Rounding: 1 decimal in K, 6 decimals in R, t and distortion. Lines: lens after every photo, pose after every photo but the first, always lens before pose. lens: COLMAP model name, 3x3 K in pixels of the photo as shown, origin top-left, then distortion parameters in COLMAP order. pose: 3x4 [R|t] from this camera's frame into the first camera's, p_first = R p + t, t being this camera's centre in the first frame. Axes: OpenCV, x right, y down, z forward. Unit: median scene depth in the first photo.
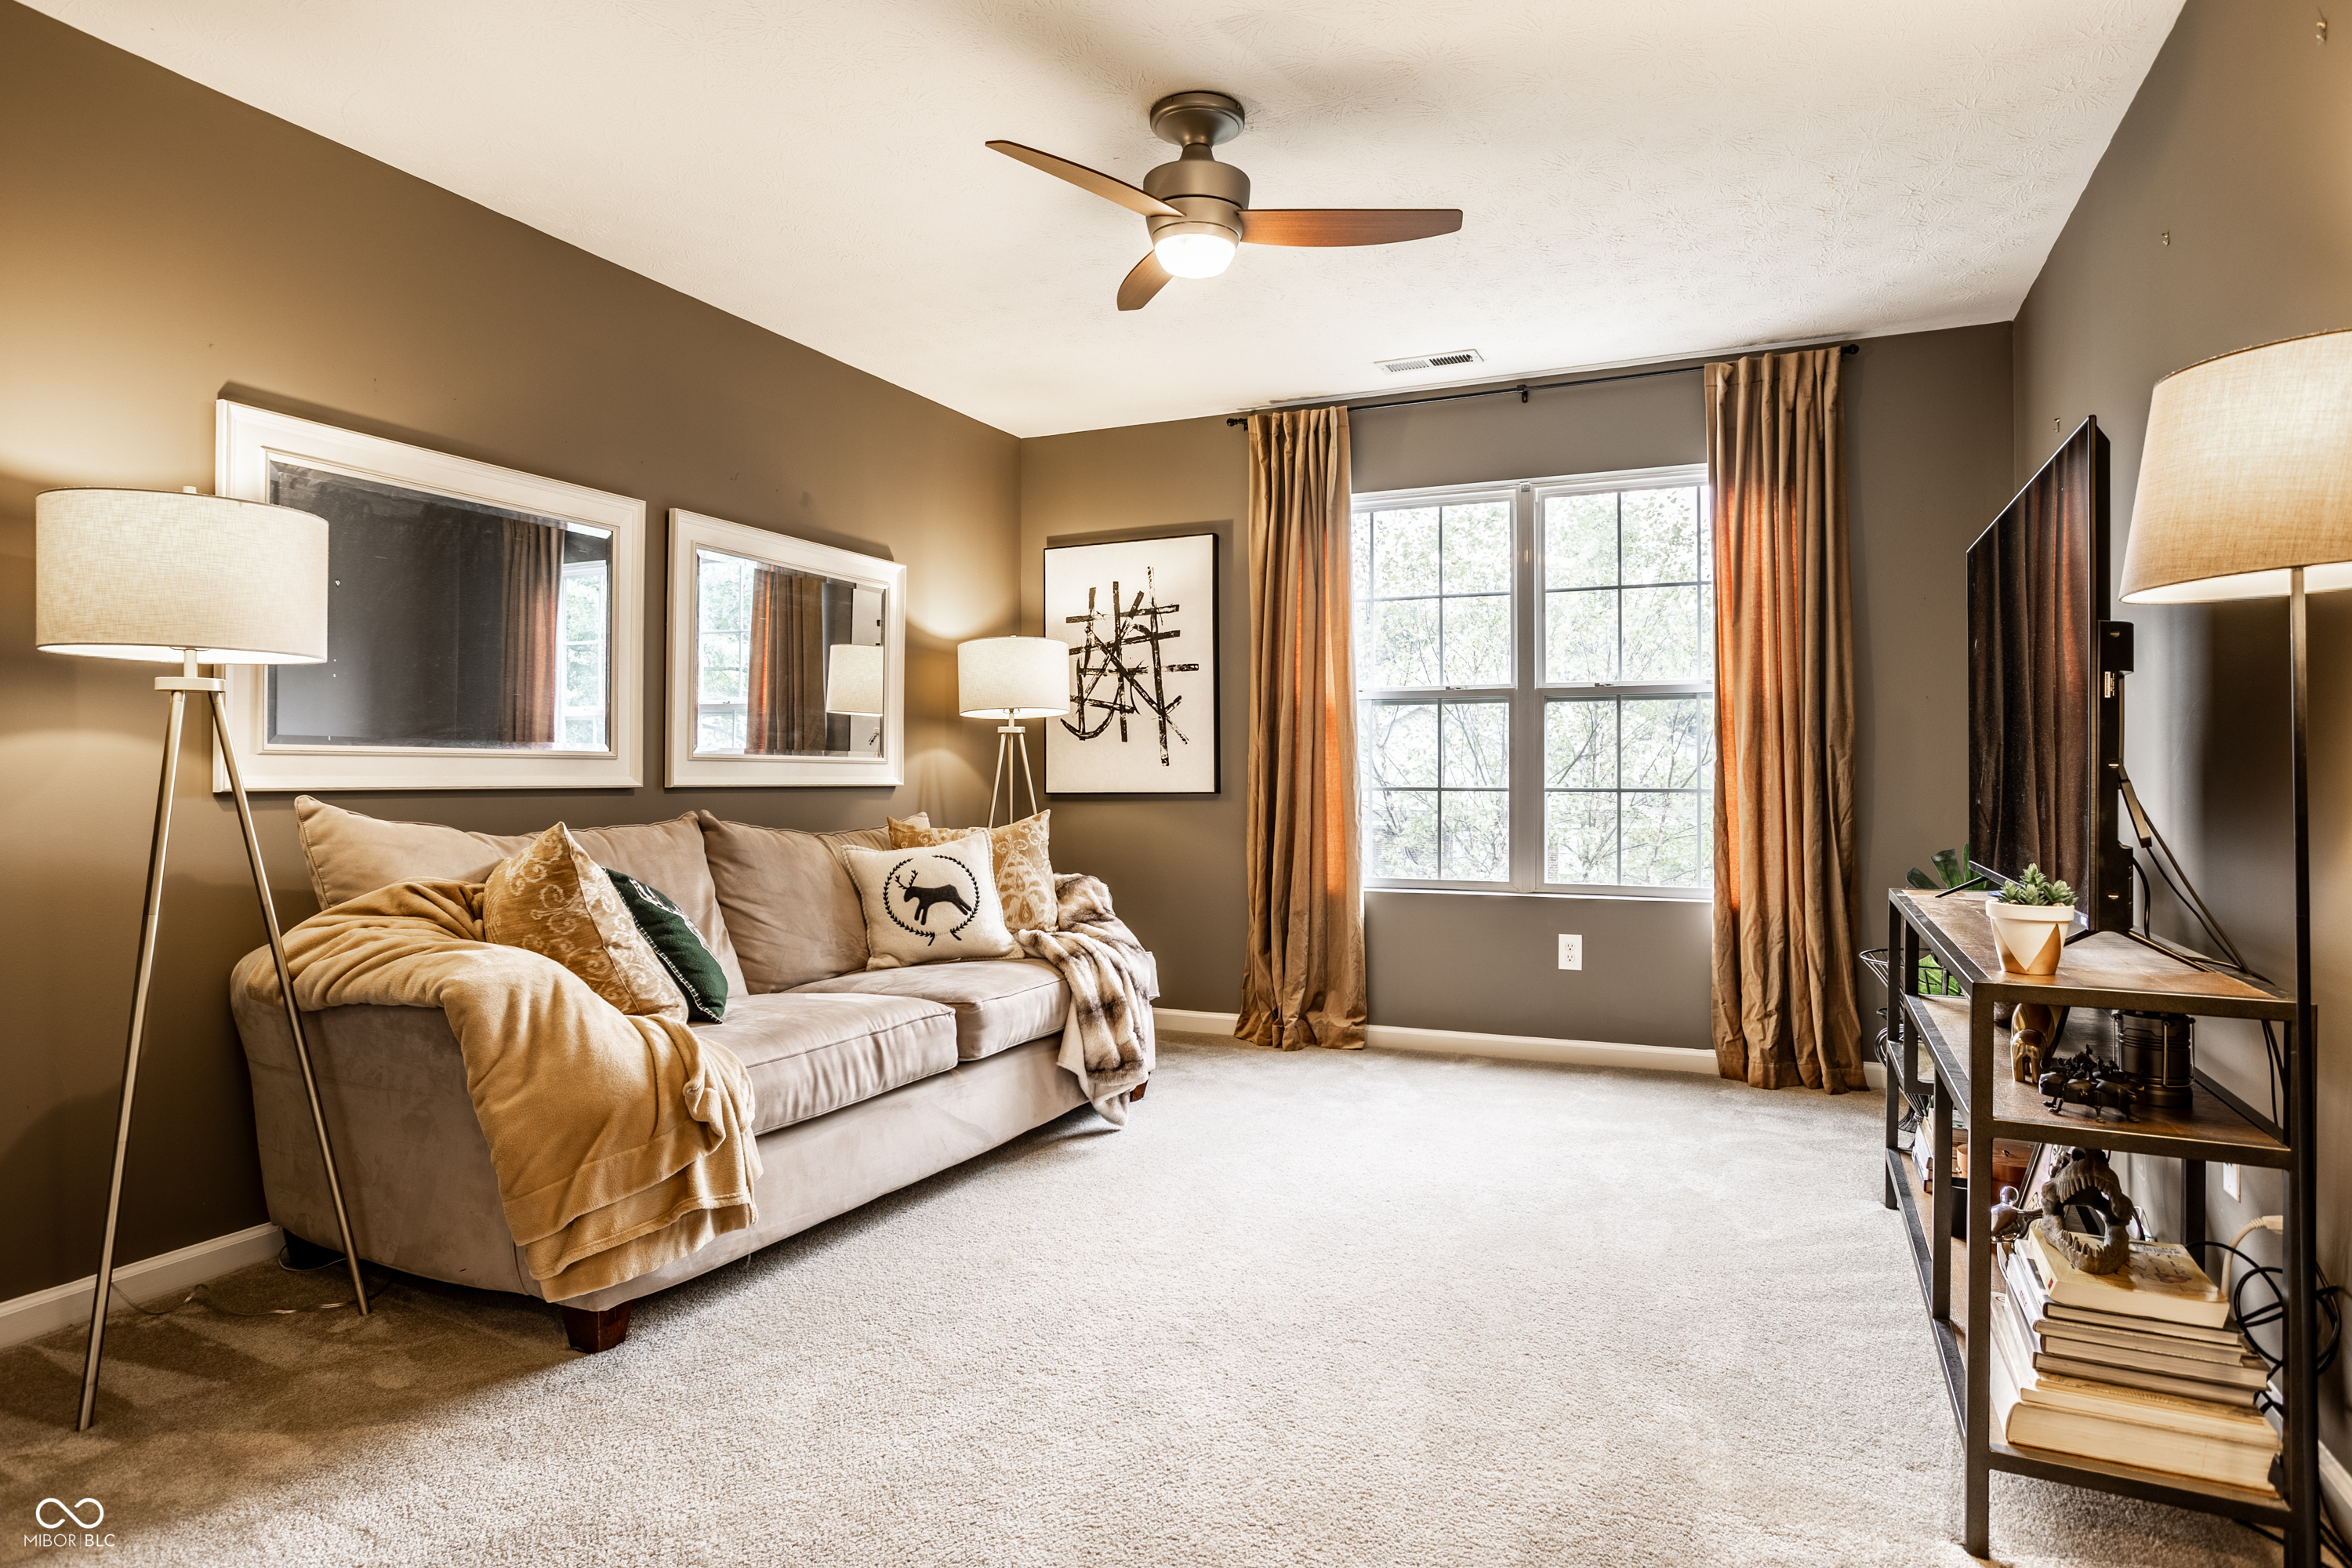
lens RADIAL K [[1304.8, 0, 1168.9], [0, 1304.8, 769.7], [0, 0, 1]] dist [-0.038219, 0.041597]
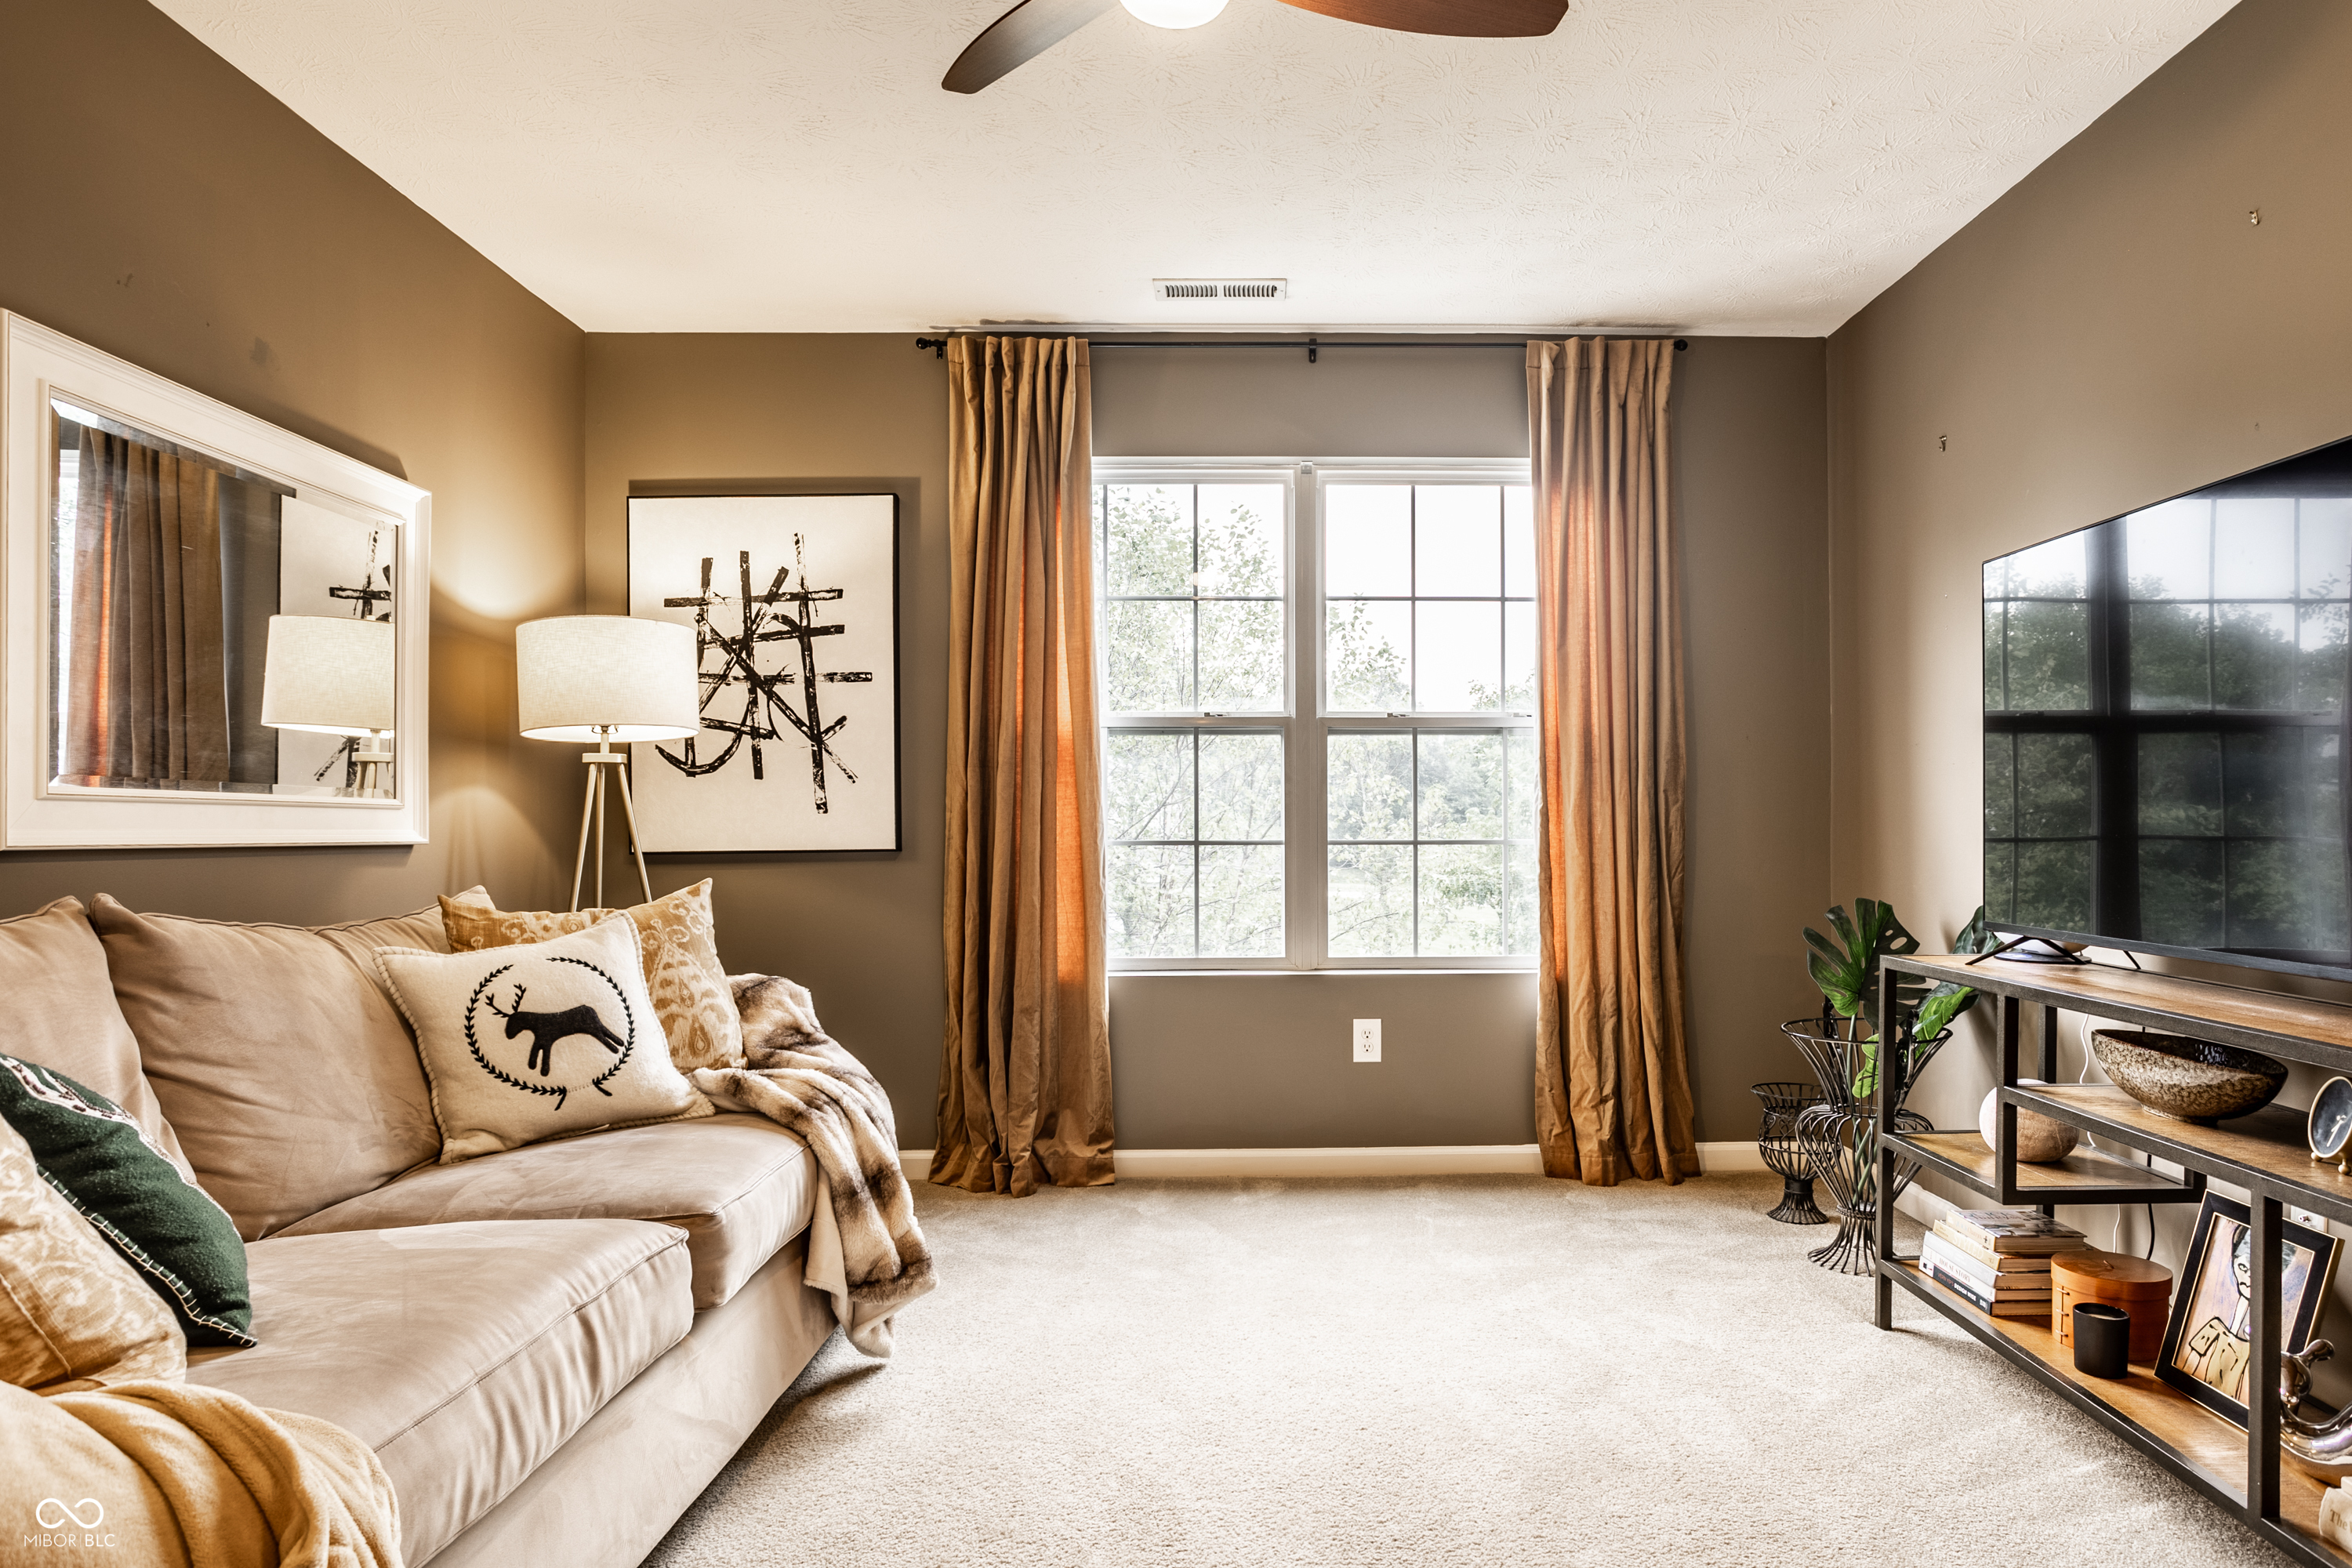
lens RADIAL K [[1378.0, 0, 1187.2], [0, 1378.0, 829.2], [0, 0, 1]] dist [-0.040074, 0.048899]
pose [[0.903596, -0.003620, 0.428371, -0.174801], [0.001839, 0.999988, 0.004572, 0.003260], [-0.428382, -0.003344, 0.903591, 0.280122]]
